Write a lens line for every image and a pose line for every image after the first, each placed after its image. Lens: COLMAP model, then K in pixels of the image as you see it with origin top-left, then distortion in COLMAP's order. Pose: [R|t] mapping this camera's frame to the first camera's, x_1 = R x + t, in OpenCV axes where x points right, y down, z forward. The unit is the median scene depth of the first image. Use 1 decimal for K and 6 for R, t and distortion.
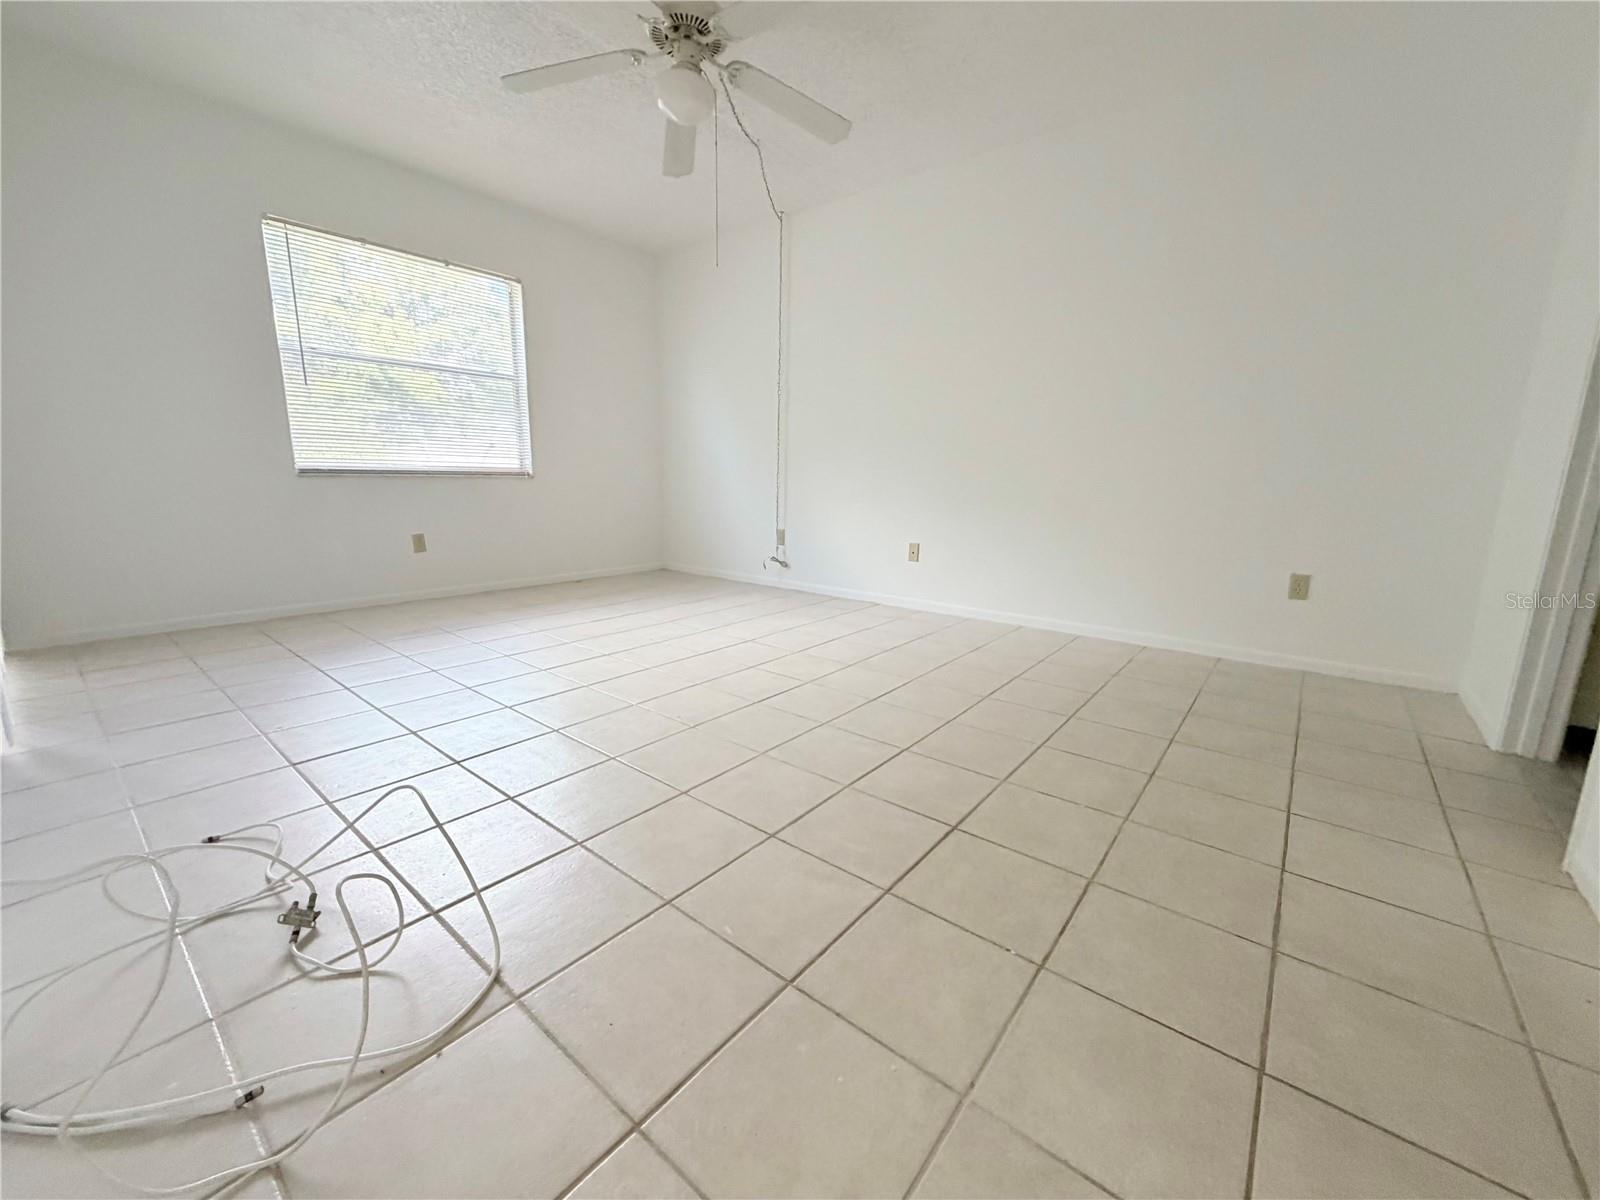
lens RADIAL K [[642.5, 0, 802.3], [0, 642.5, 598.6], [0, 0, 1]] dist [-0.000743, 0.000711]
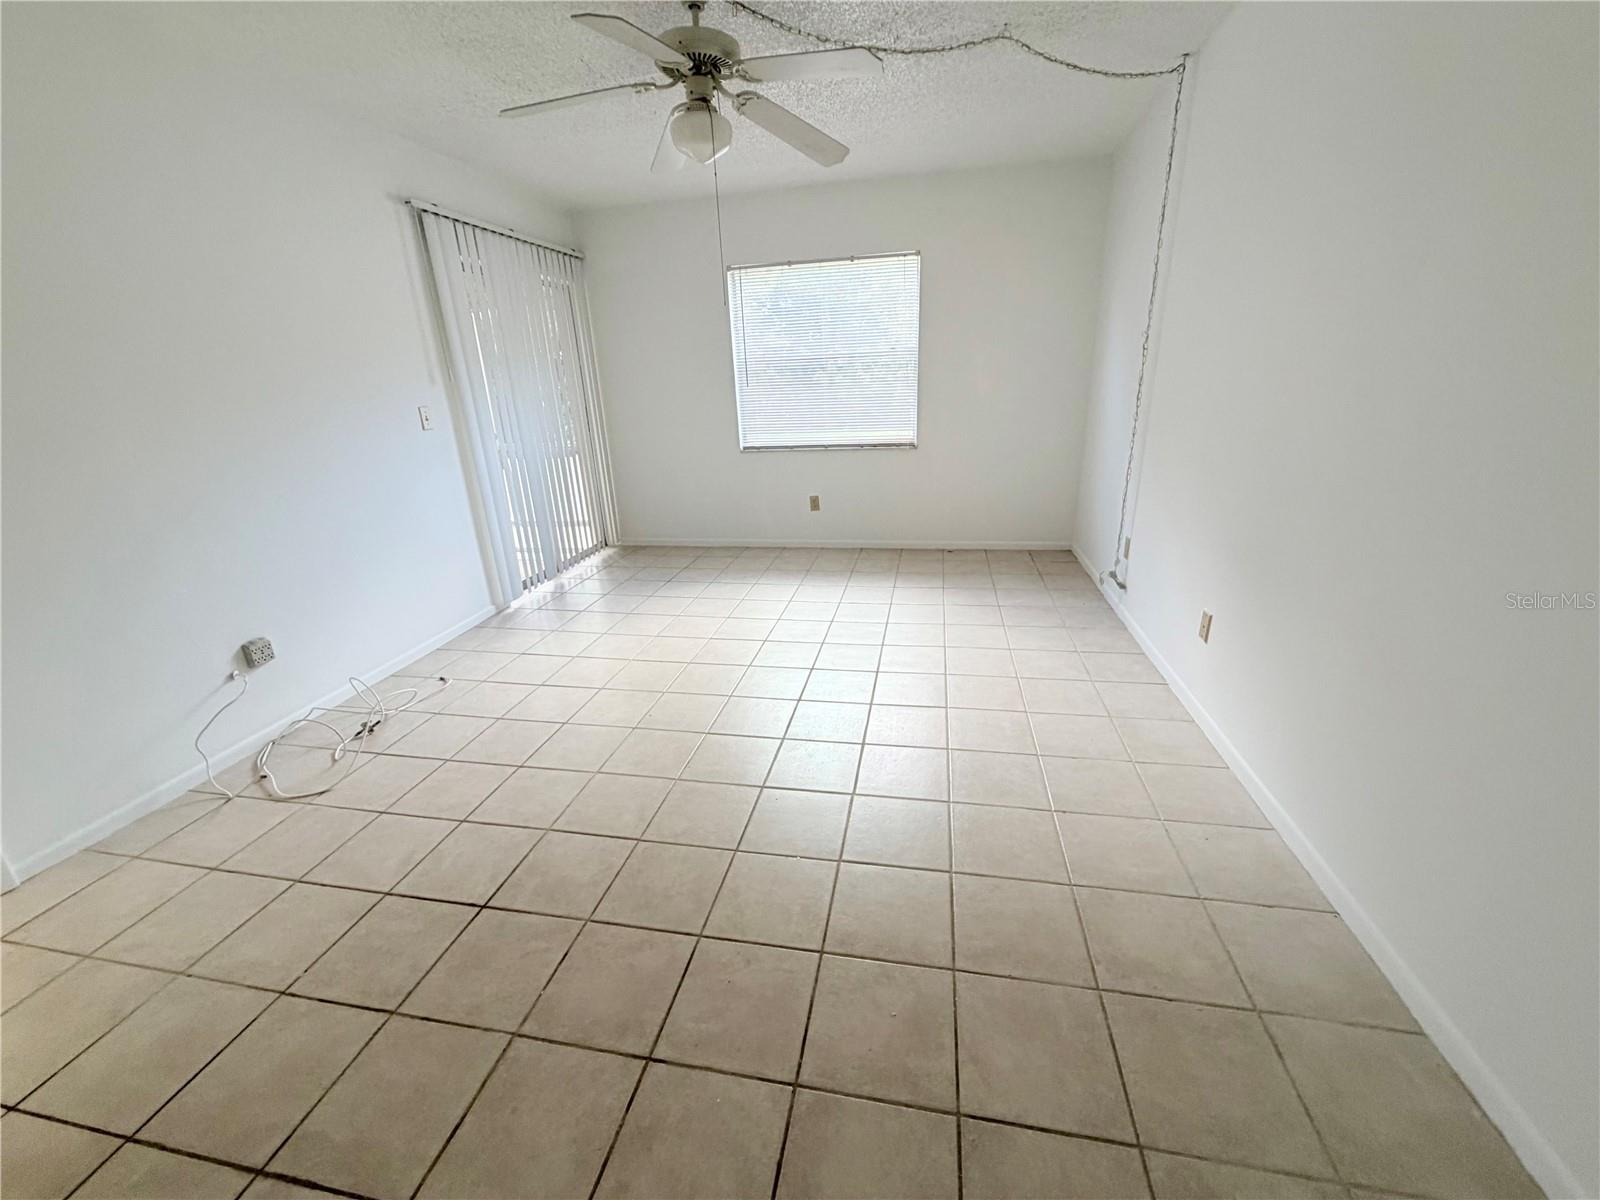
lens RADIAL K [[642.5, 0, 800.4], [0, 642.5, 603.3], [0, 0, 1]] dist [-0.000743, 0.000711]
pose [[0.452683, 0.265301, -0.851289, 0.589850], [-0.117470, 0.964135, 0.238003, -0.221399], [0.883900, -0.007740, 0.467612, 0.435649]]
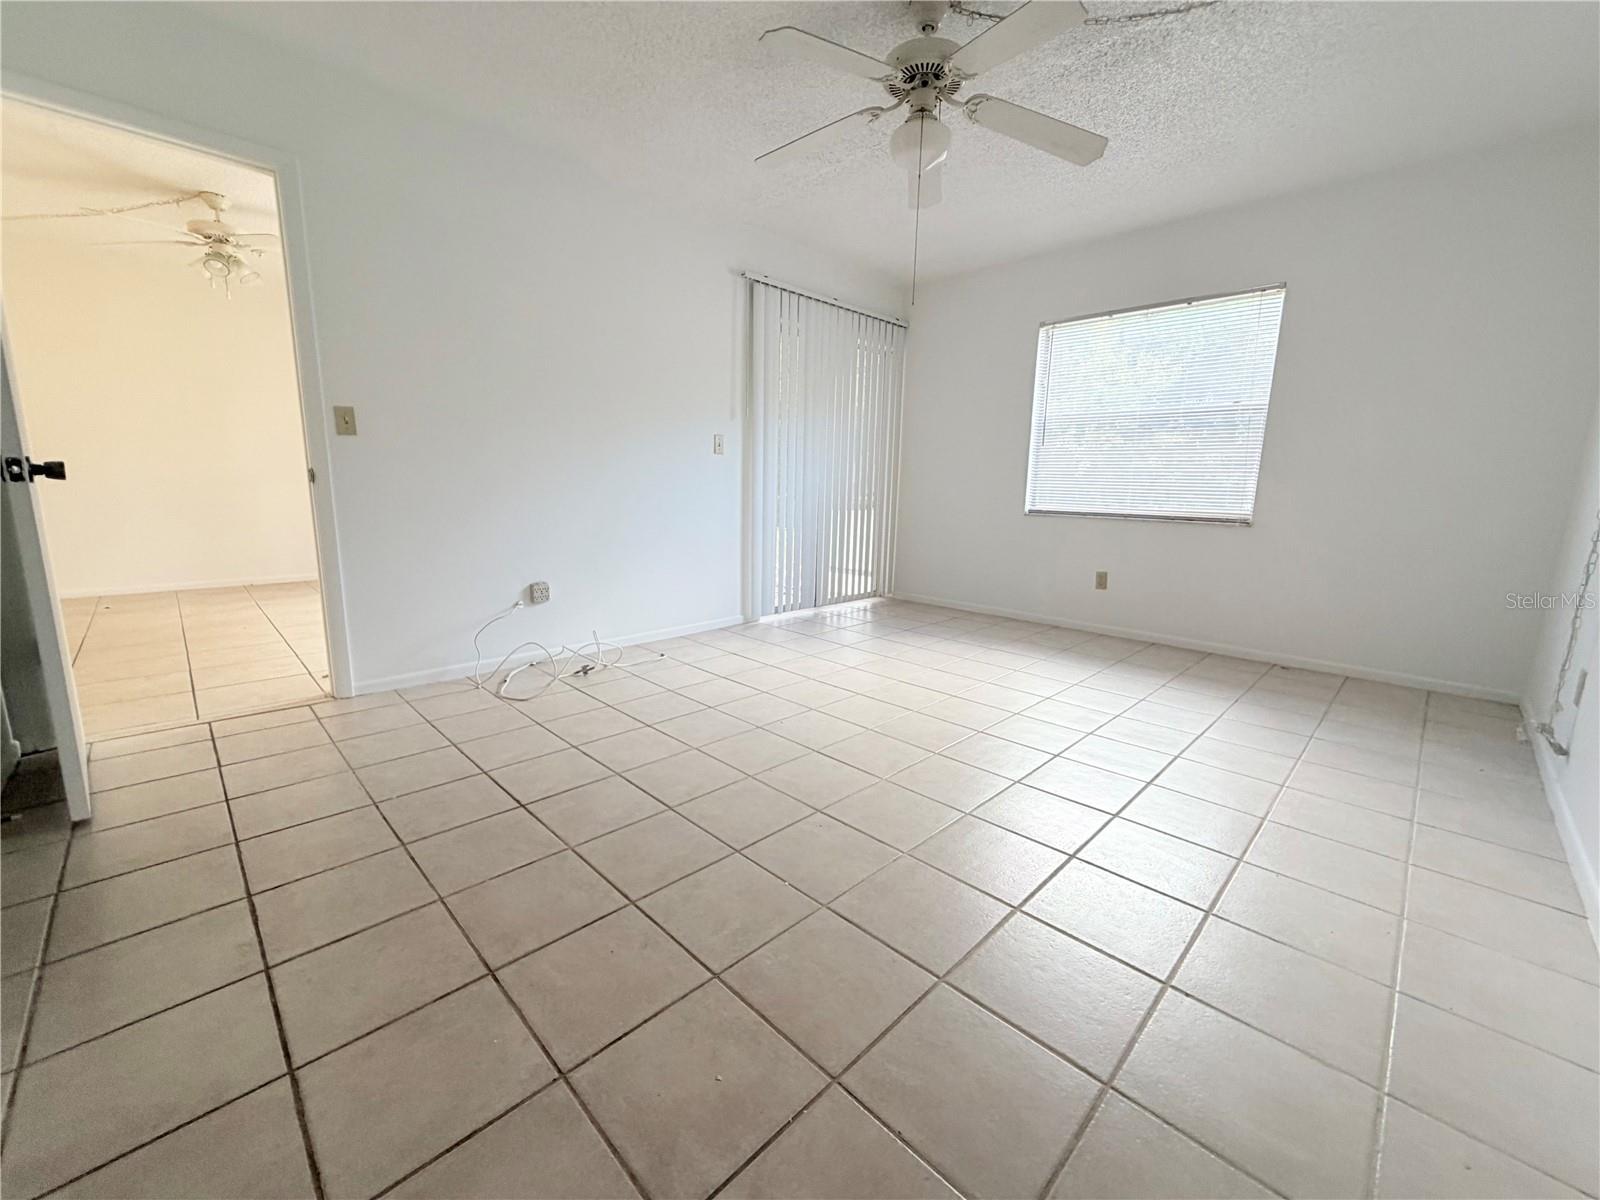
lens RADIAL K [[642.5, 0, 797.4], [0, 642.5, 605.2], [0, 0, 1]] dist [-0.000743, 0.000711]
pose [[-0.119669, 0.162900, -0.979359, 0.596140], [-0.207781, 0.960493, 0.185151, -0.159230], [0.970828, 0.225648, -0.081094, 0.687001]]
